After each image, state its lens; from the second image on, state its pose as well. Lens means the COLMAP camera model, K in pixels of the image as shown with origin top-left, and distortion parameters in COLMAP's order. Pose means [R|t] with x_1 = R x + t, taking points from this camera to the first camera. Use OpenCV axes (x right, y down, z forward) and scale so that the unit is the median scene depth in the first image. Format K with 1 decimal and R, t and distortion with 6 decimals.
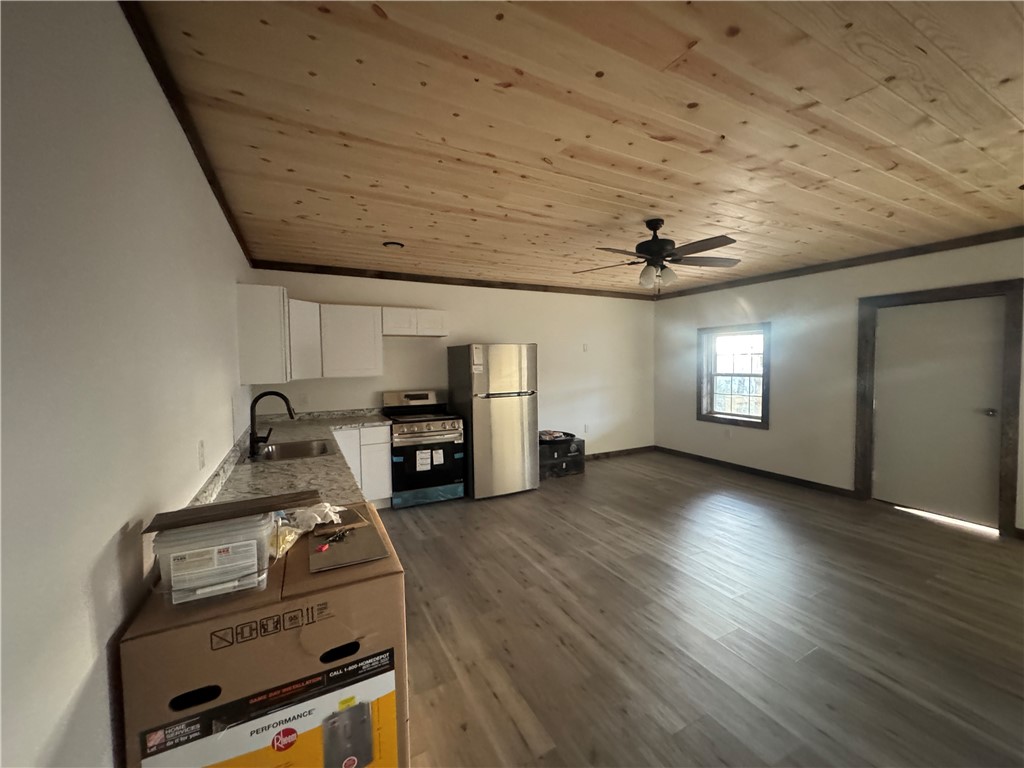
lens RADIAL K [[407.7, 0, 511.9], [0, 407.7, 381.7], [0, 0, 1]] dist [-0.003728, 0.000429]
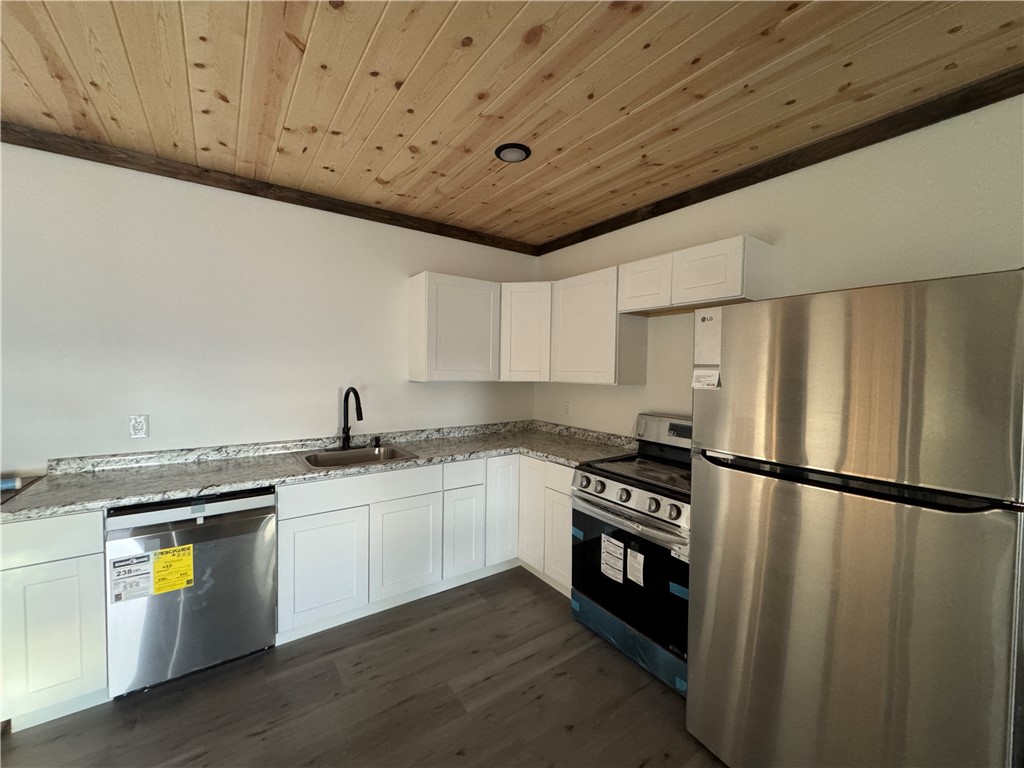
lens RADIAL K [[407.7, 0, 511.9], [0, 407.7, 381.7], [0, 0, 1]] dist [-0.003728, 0.000429]
pose [[0.128401, 0.044910, -0.990705, 0.254220], [-0.066168, 0.997136, 0.036626, -0.031250], [0.989512, 0.060850, 0.131005, 0.823046]]
